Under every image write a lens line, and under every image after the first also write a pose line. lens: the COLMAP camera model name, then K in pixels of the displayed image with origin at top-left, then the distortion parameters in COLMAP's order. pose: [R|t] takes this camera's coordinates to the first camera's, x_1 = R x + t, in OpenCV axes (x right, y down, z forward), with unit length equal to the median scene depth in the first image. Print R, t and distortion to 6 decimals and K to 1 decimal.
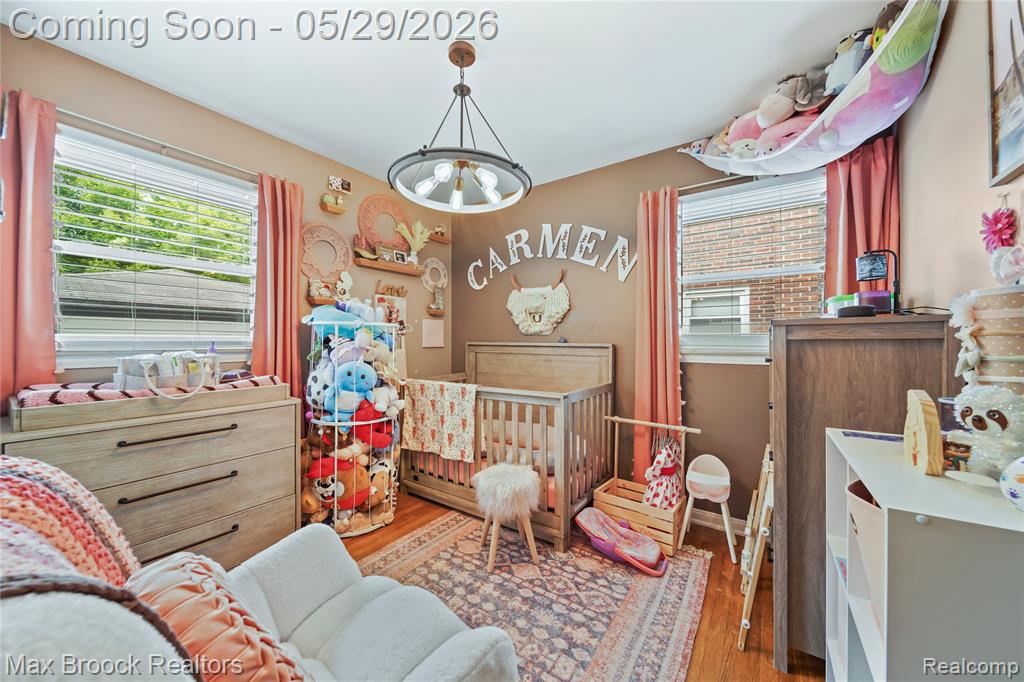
lens RADIAL K [[362.6, 0, 512.5], [0, 362.6, 342.2], [0, 0, 1]] dist [-0.000807, -0.000297]
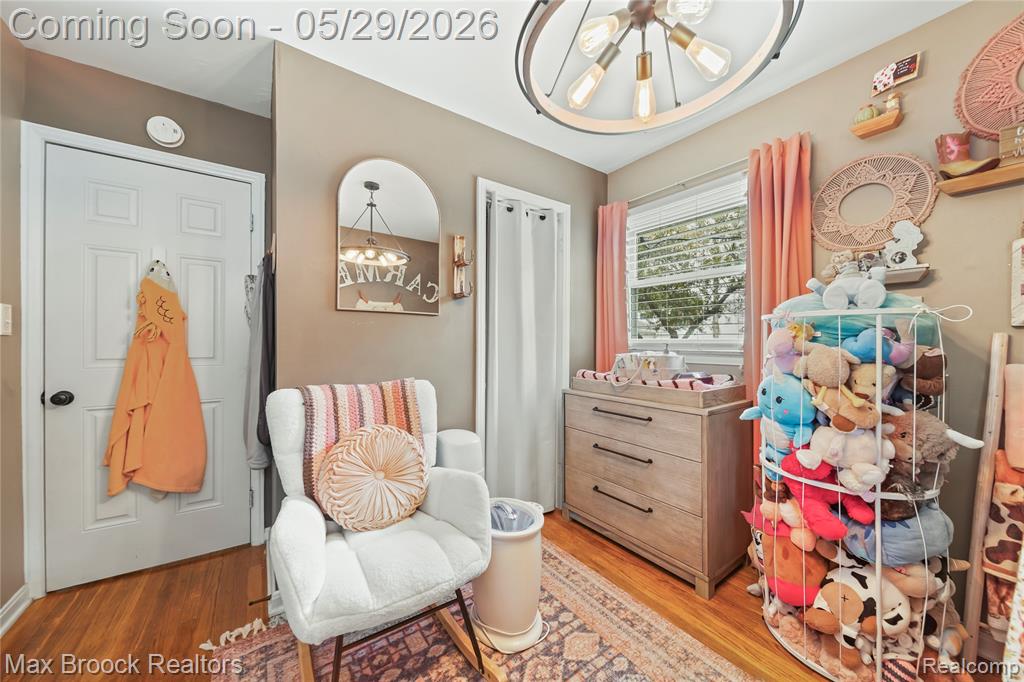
lens RADIAL K [[362.6, 0, 512.5], [0, 362.6, 342.2], [0, 0, 1]] dist [-0.000807, -0.000297]
pose [[-0.339509, -0.003052, -0.940598, 0.338697], [-0.006544, 0.999978, -0.000882, -0.002138], [0.940580, 0.005856, -0.339521, 0.769835]]
